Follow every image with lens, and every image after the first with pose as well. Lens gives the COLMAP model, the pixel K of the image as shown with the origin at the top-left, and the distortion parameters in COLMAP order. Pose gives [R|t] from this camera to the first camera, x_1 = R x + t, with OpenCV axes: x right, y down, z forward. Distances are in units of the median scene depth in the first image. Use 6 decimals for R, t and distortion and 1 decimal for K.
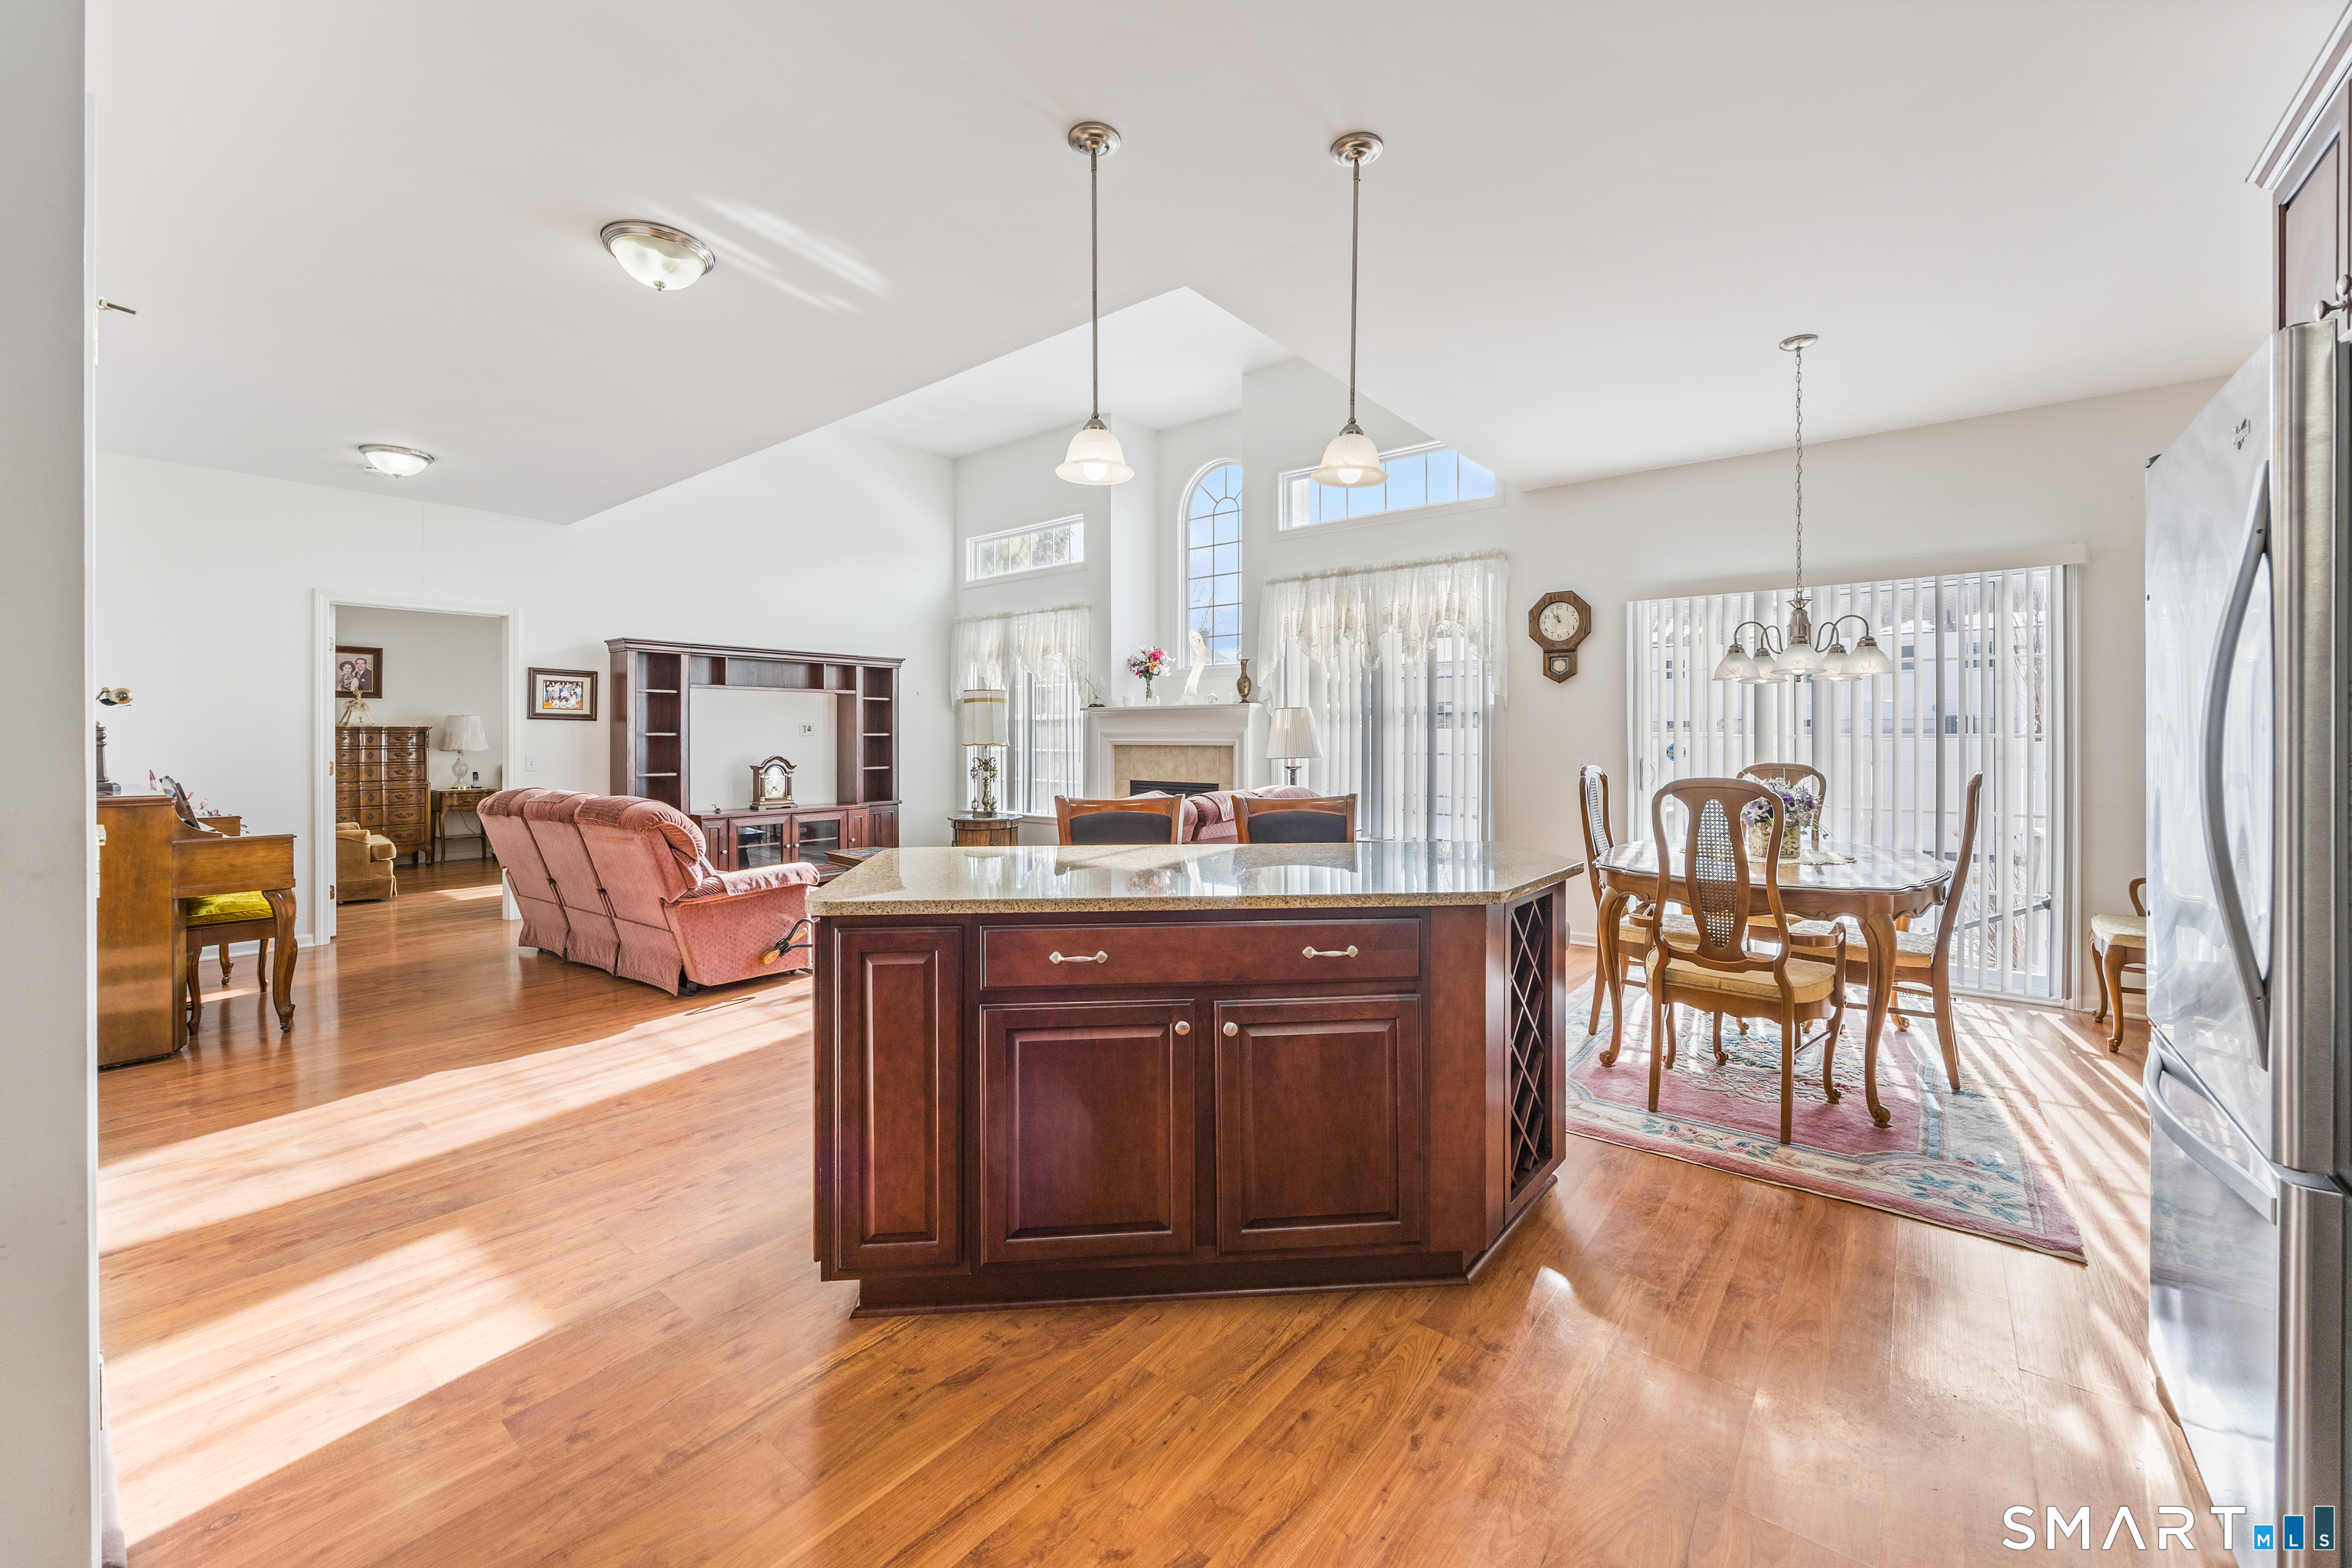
lens RADIAL K [[933.4, 0, 1145.4], [0, 933.4, 737.5], [0, 0, 1]] dist [-0.002544, 0.000835]
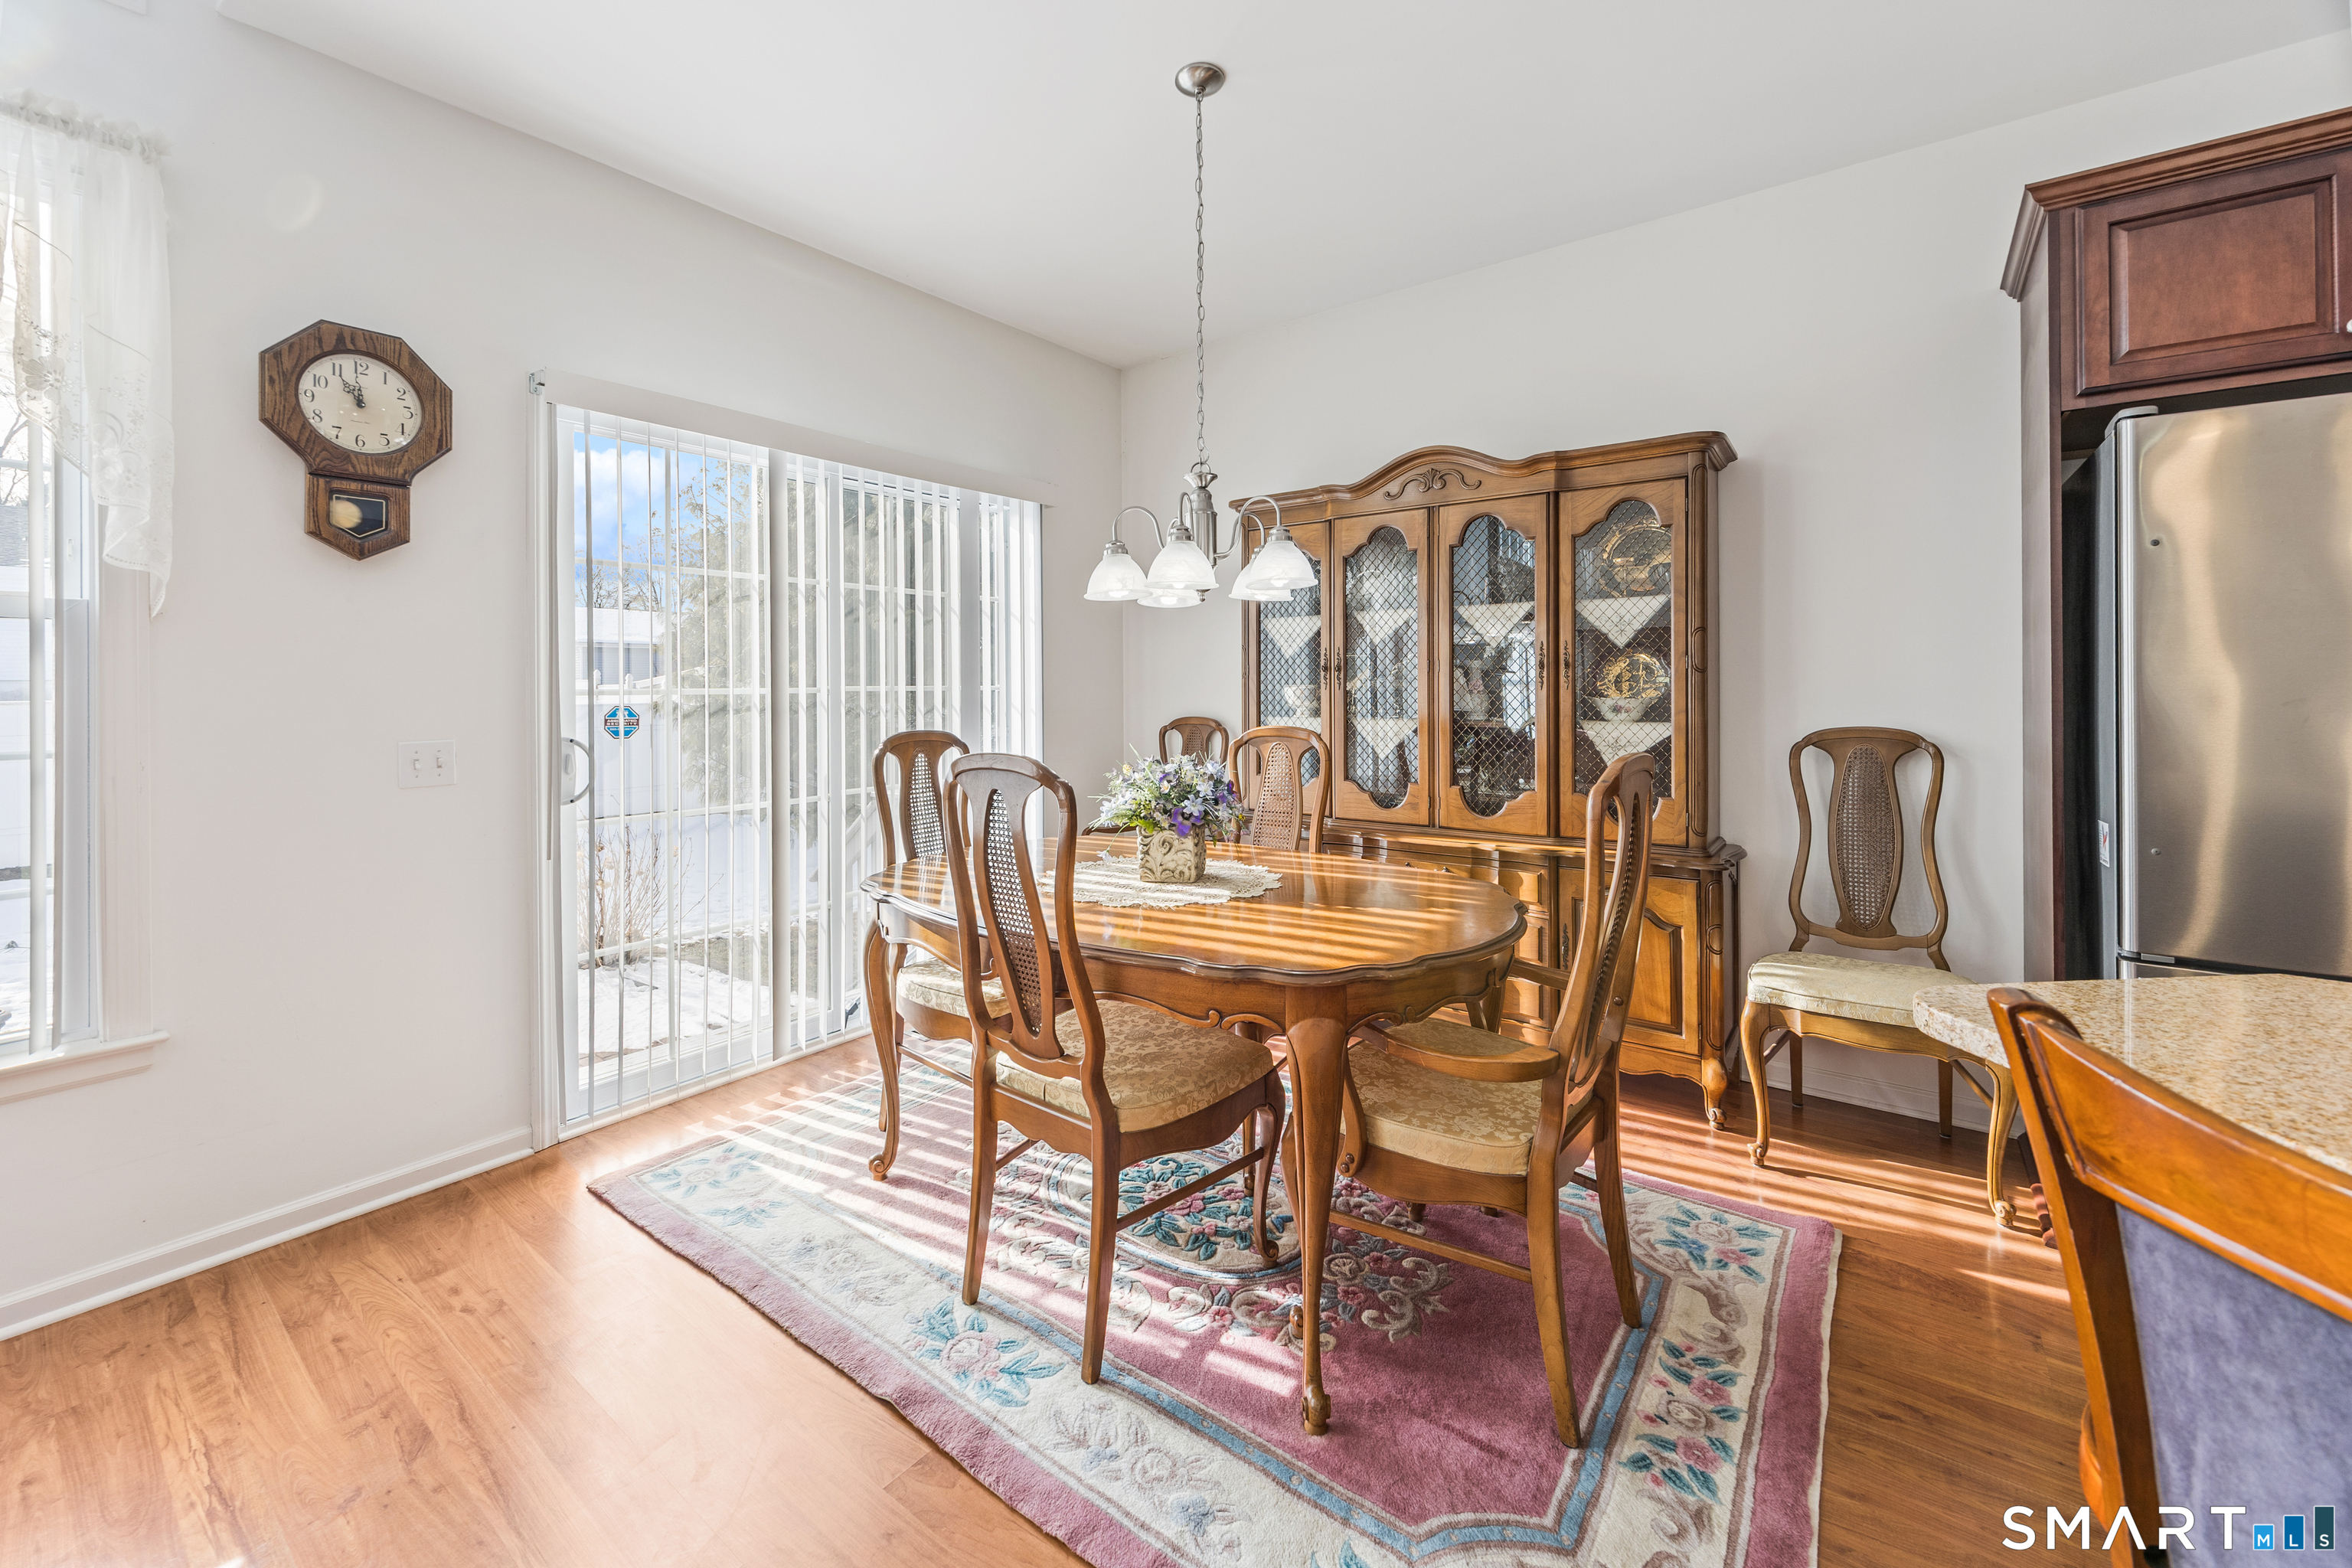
lens RADIAL K [[933.4, 0, 1173.7], [0, 933.4, 686.3], [0, 0, 1]] dist [-0.002544, 0.000835]
pose [[-0.040235, 0.000668, 0.999190, 0.032400], [0.009474, 0.999955, -0.000287, -0.000519], [-0.999145, 0.009455, -0.040239, 0.662995]]
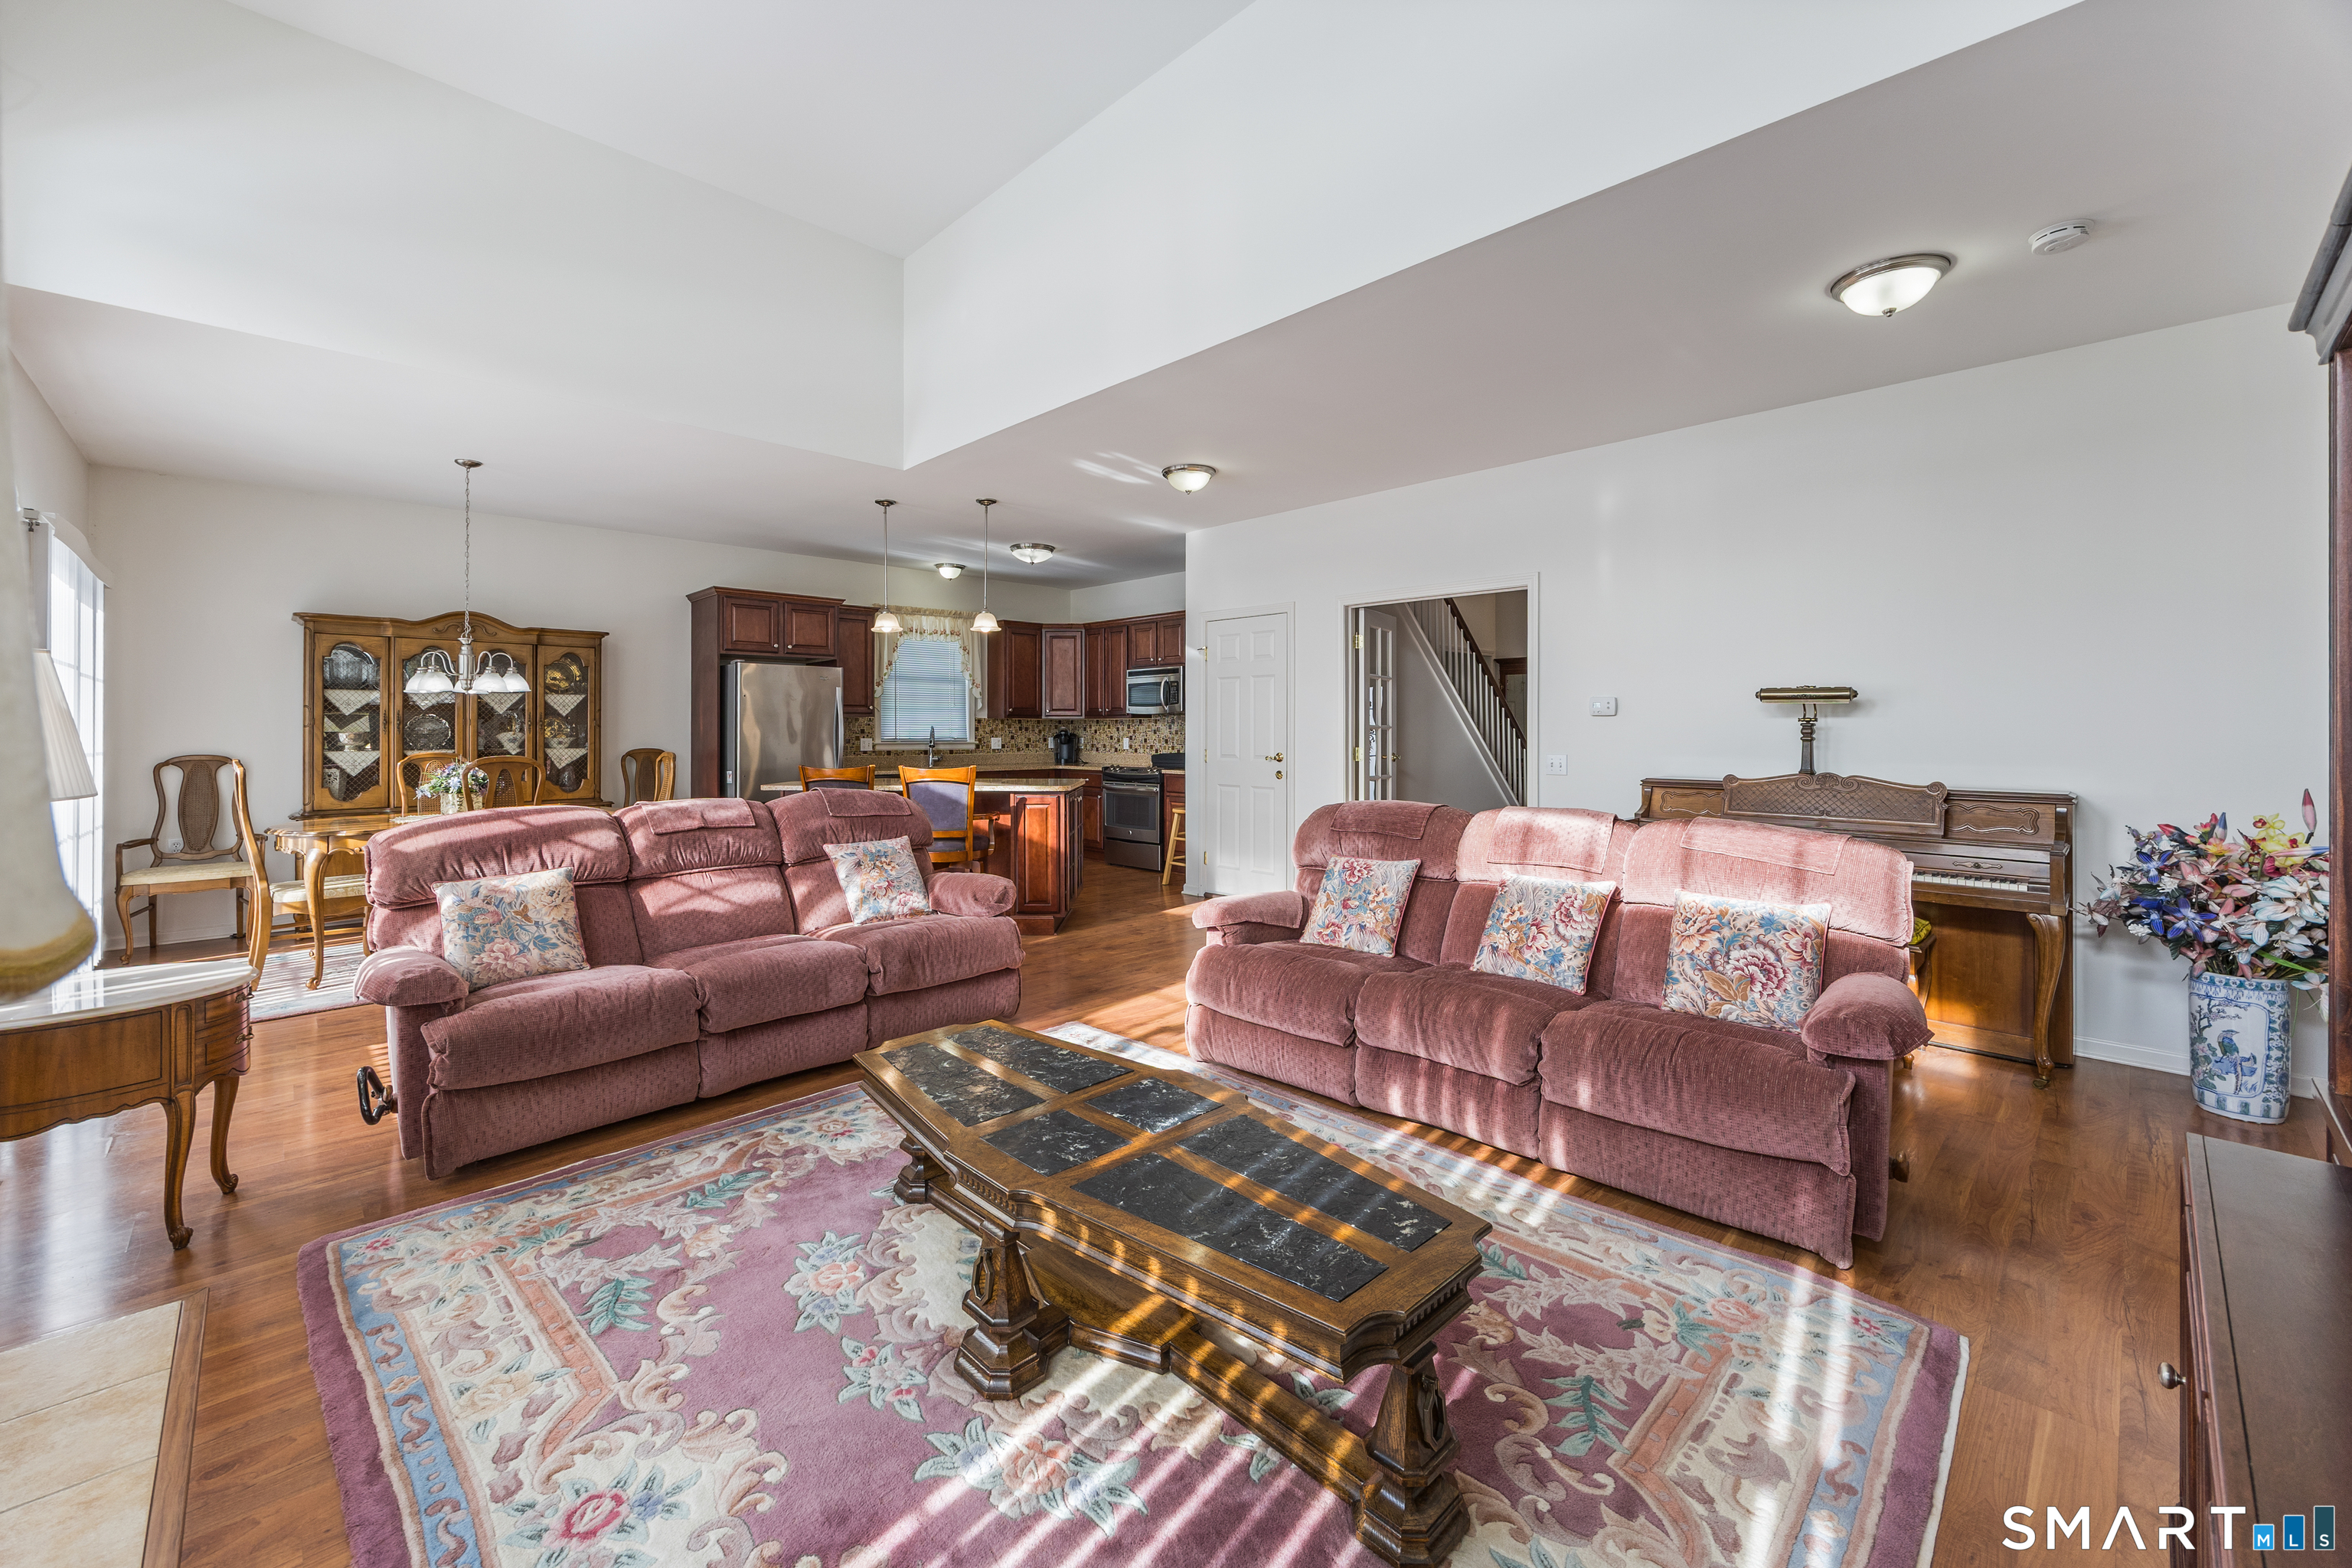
lens RADIAL K [[933.4, 0, 1150.6], [0, 933.4, 730.1], [0, 0, 1]] dist [-0.002544, 0.000835]
pose [[-0.992639, 0.000987, 0.121110, -0.346770], [0.001410, 0.999993, 0.003401, -0.004664], [-0.121105, 0.003547, -0.992633, 1.478222]]
